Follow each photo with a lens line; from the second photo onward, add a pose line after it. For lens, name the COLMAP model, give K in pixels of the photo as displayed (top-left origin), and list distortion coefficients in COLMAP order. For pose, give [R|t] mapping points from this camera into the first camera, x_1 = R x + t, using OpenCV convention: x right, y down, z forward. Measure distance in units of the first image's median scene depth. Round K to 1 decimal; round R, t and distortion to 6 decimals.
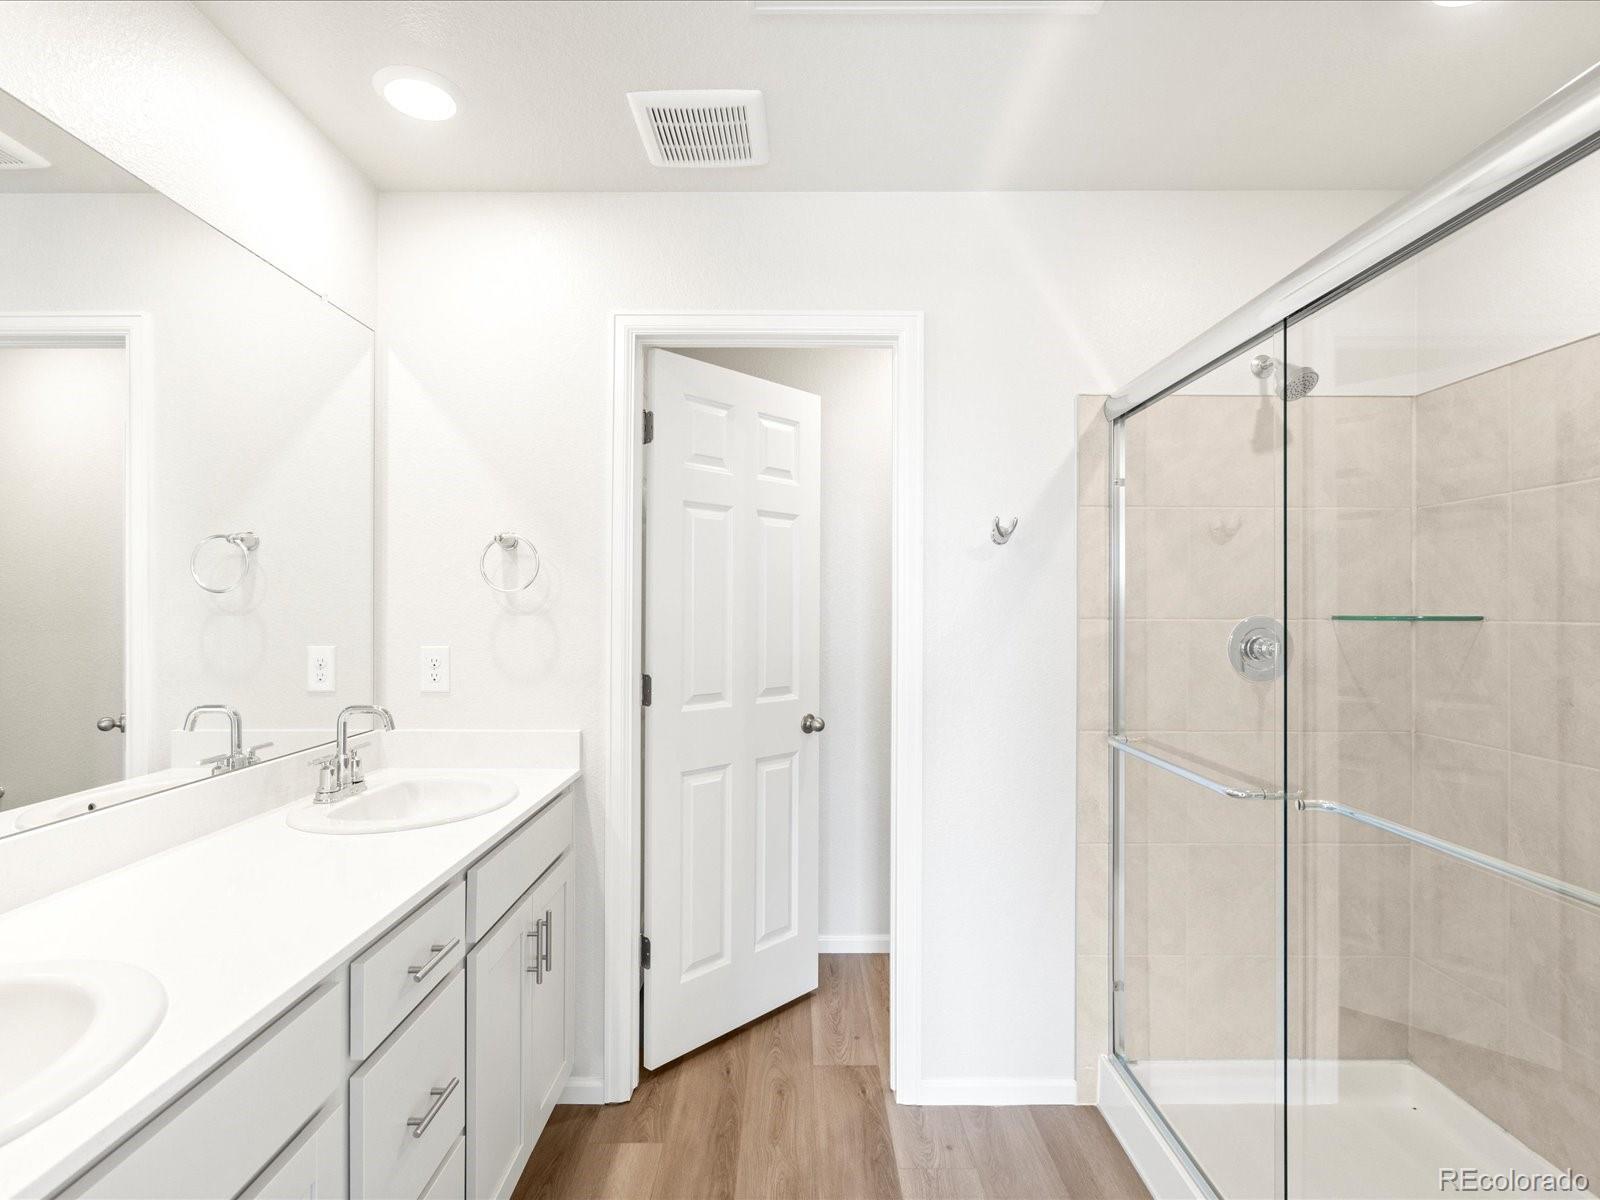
lens RADIAL K [[822.8, 0, 807.1], [0, 822.8, 603.2], [0, 0, 1]] dist [-0.005959, 0.007033]
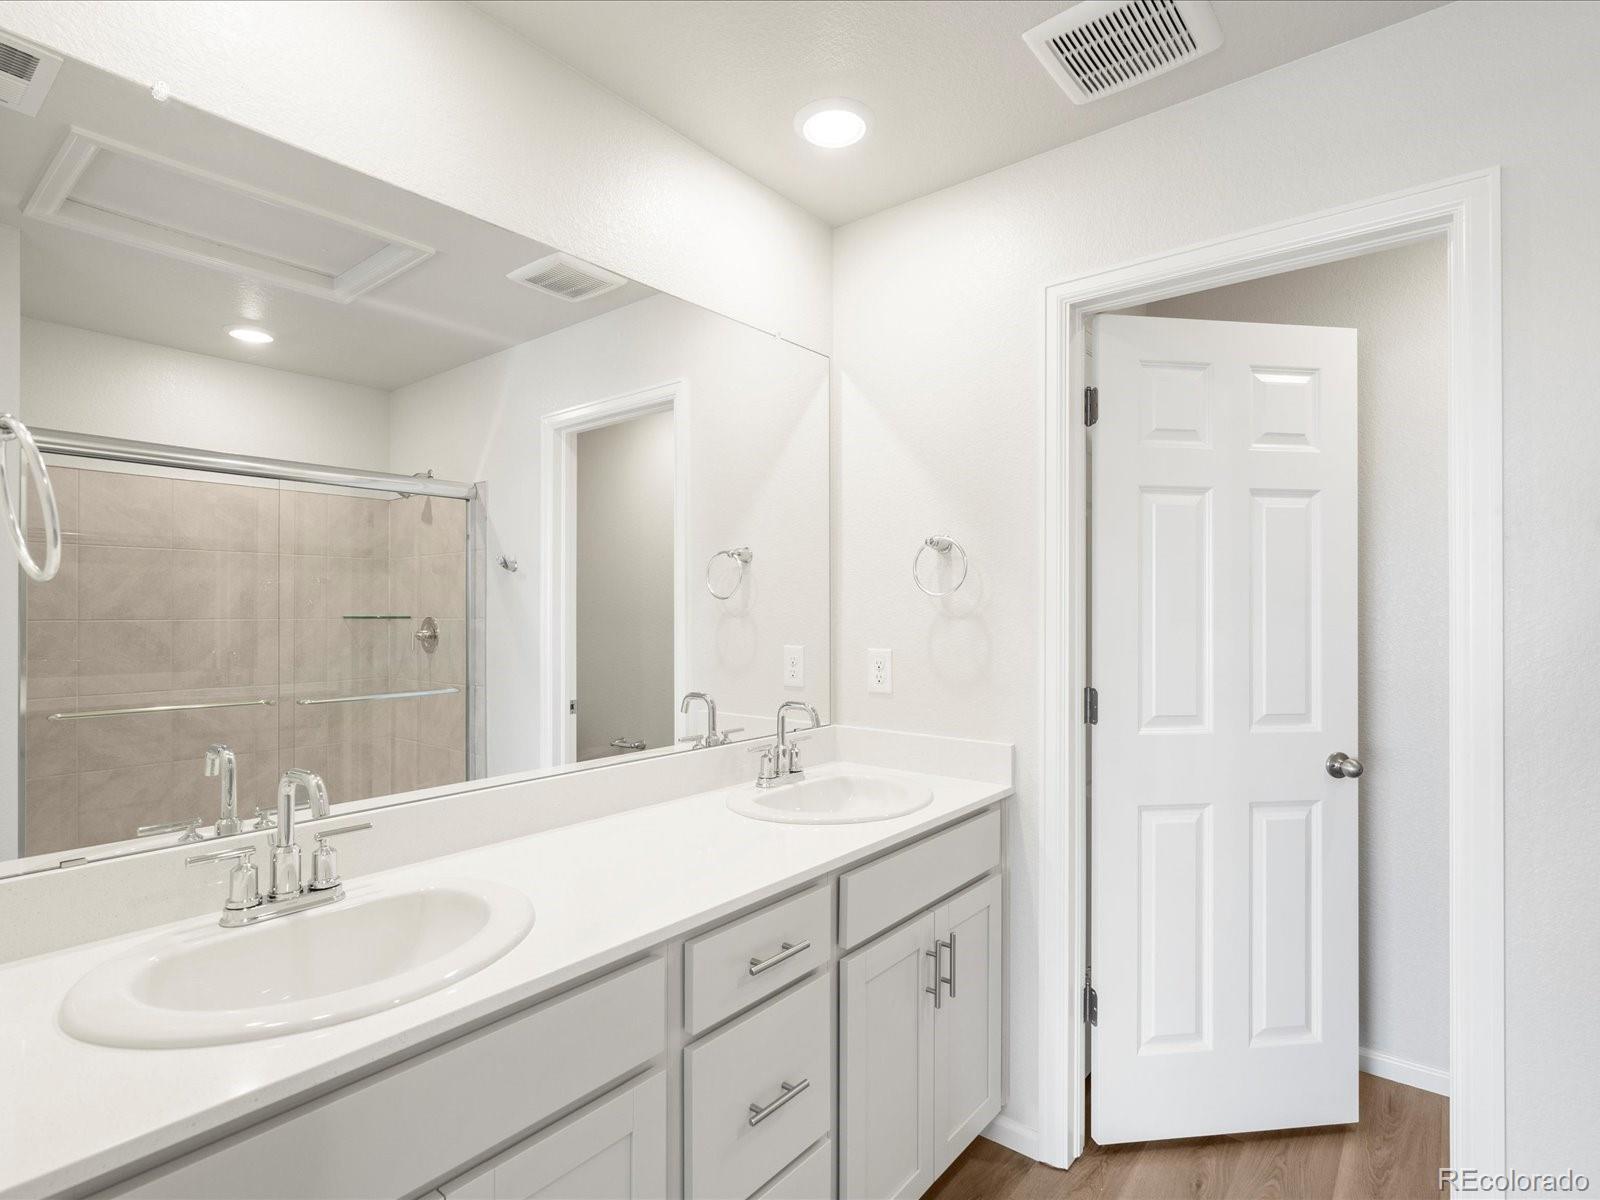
lens RADIAL K [[822.8, 0, 797.4], [0, 822.8, 602.1], [0, 0, 1]] dist [-0.005959, 0.007033]
pose [[0.772866, -0.008793, -0.634508, 0.127505], [0.004353, 0.999954, -0.008555, 0.001522], [0.634554, 0.003850, 0.772869, 0.132357]]
